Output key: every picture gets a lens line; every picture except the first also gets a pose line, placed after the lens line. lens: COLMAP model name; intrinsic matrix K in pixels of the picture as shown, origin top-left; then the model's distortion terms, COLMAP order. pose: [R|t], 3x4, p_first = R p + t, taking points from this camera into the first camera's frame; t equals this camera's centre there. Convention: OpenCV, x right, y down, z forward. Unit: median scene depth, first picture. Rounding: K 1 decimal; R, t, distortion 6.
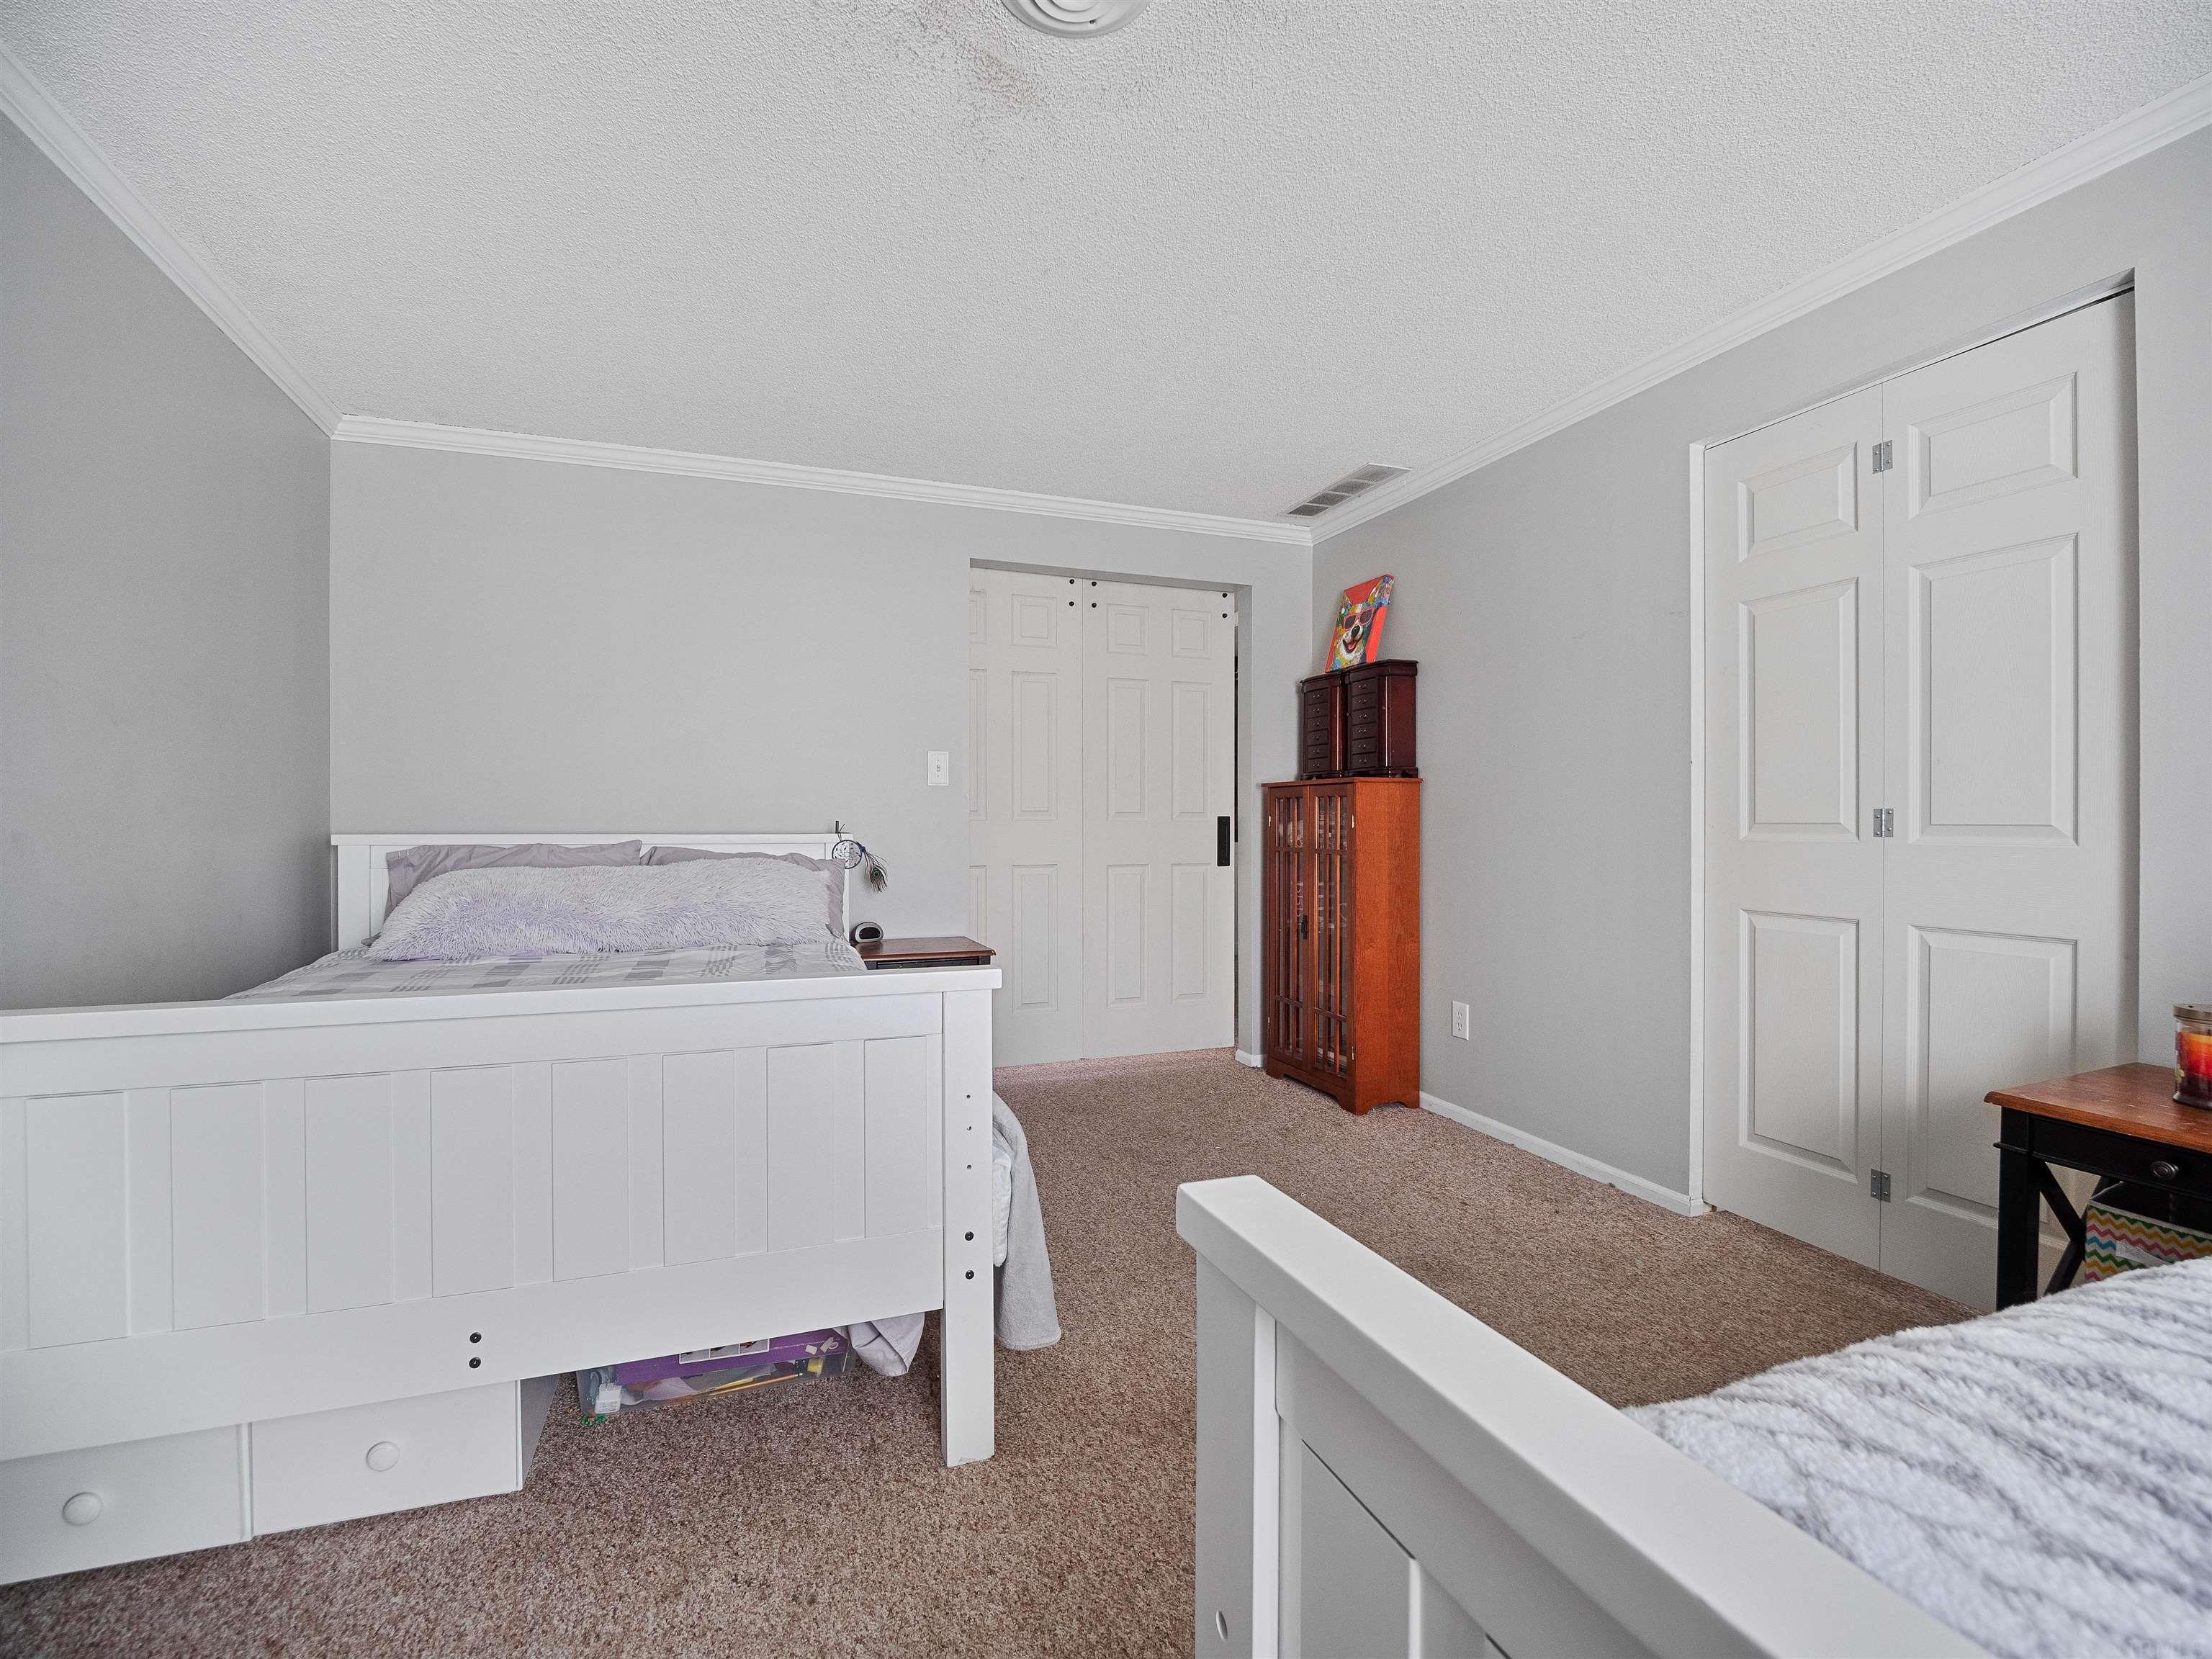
lens RADIAL K [[1007.3, 0, 1104.9], [0, 1007.3, 828.3], [0, 0, 1]] dist [-0.031713, -0.001289]
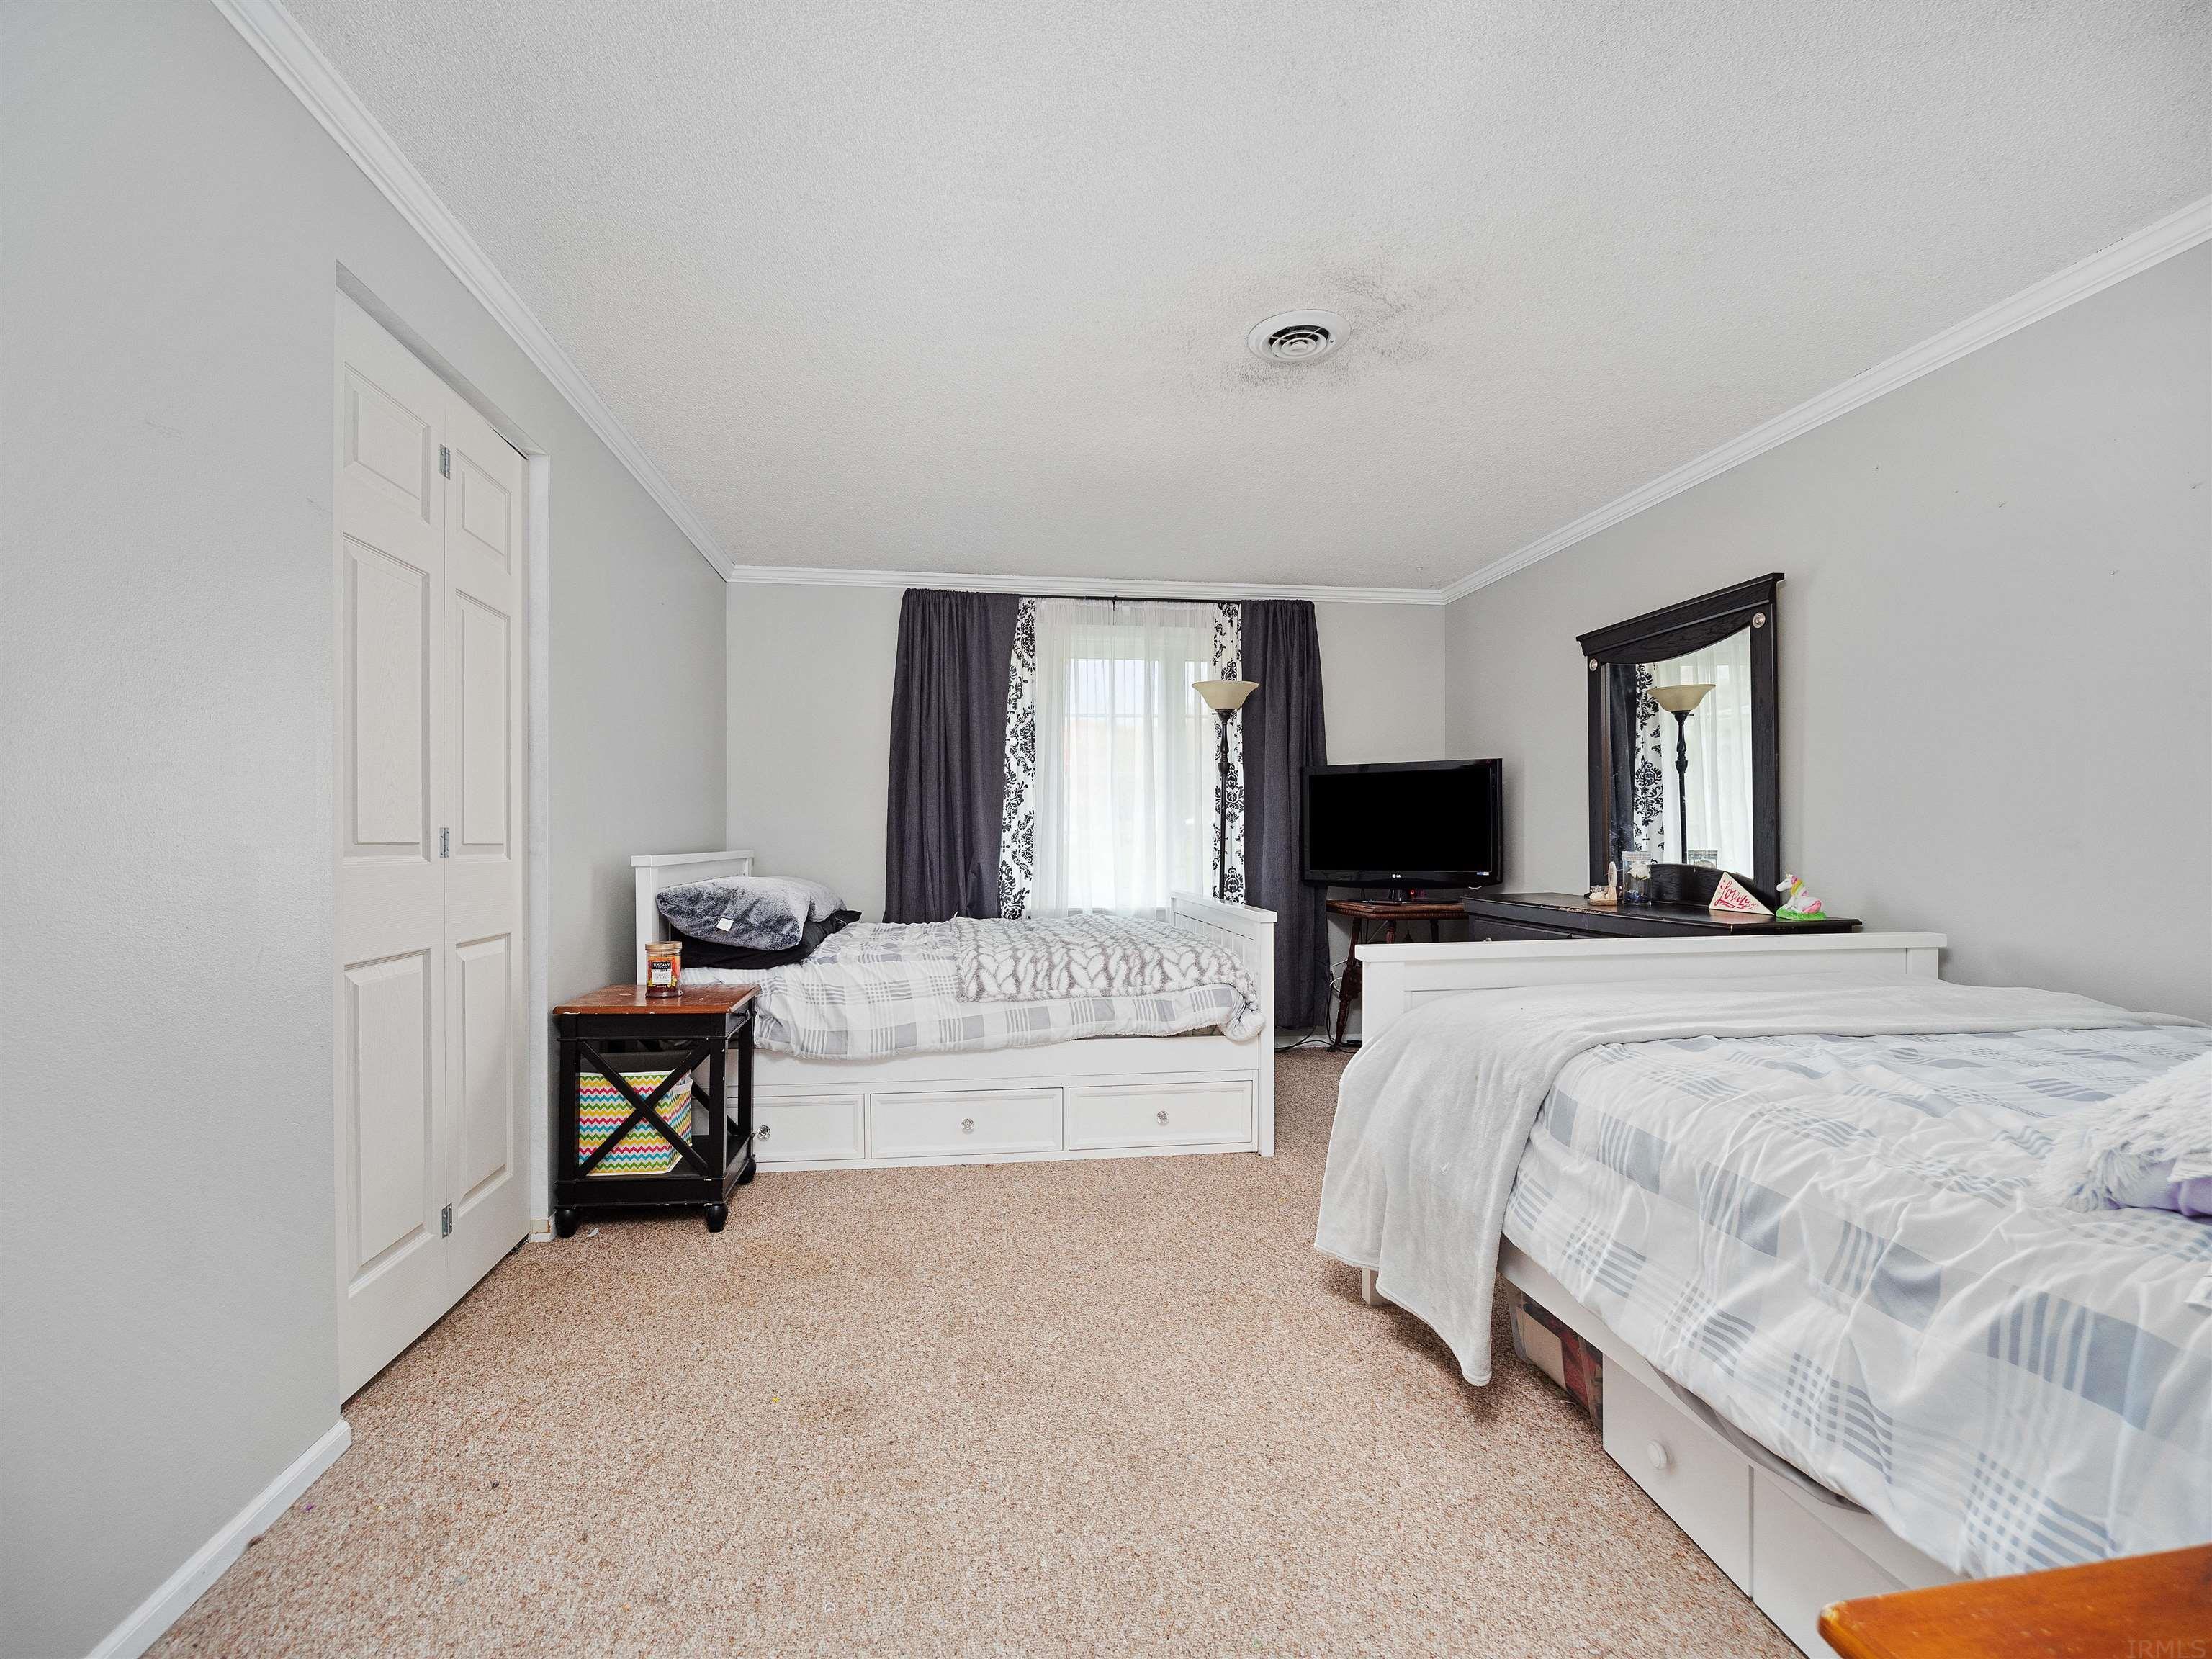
lens RADIAL K [[1007.3, 0, 1108.2], [0, 1007.3, 830.7], [0, 0, 1]] dist [-0.031713, -0.001289]
pose [[-0.977806, 0.001745, 0.209503, -0.040250], [0.001544, 0.999998, -0.001127, -0.013630], [-0.209505, -0.000779, -0.977807, 1.677117]]
